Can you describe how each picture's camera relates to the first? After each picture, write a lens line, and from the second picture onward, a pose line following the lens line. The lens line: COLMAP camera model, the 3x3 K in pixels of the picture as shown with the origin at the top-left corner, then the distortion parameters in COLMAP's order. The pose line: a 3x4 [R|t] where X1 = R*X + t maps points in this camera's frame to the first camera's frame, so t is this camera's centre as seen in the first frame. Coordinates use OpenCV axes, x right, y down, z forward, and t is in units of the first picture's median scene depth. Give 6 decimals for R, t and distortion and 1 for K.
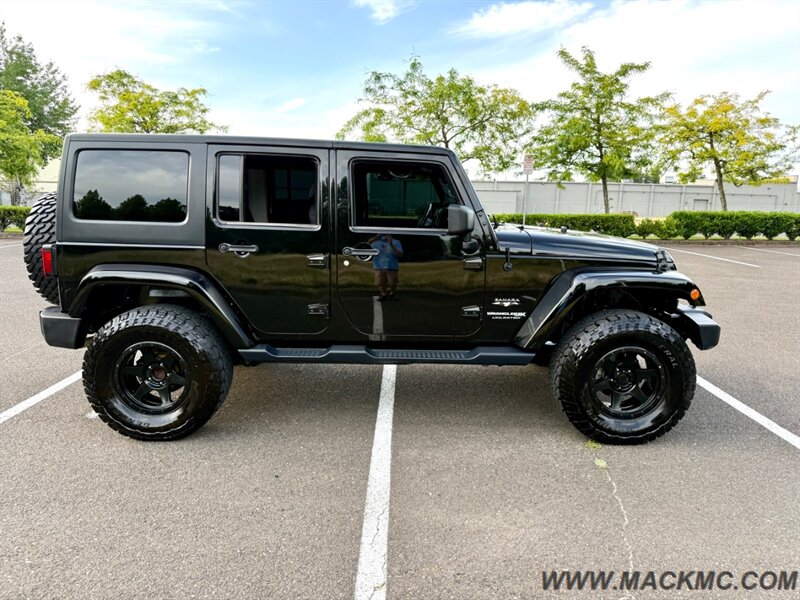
lens RADIAL K [[589.2, 0, 397.8], [0, 589.2, 299.9], [0, 0, 1]] dist [-0.012274, -0.004964]
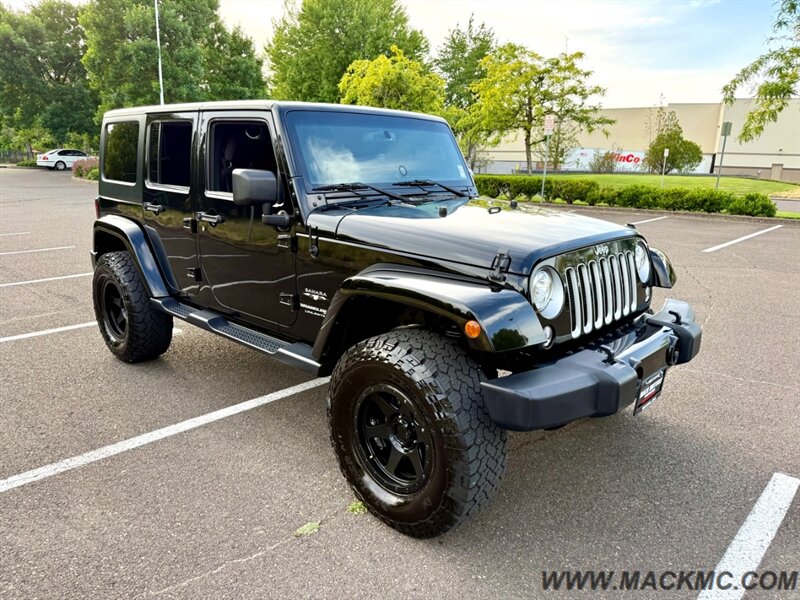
lens RADIAL K [[572.7, 0, 404.8], [0, 572.7, 299.1], [0, 0, 1]] dist [-0.006270, -0.002935]
pose [[0.699542, 0.166234, -0.694988, 0.799207], [-0.126342, 0.986016, 0.108675, -0.088585], [0.703334, 0.011783, 0.710762, 0.538747]]
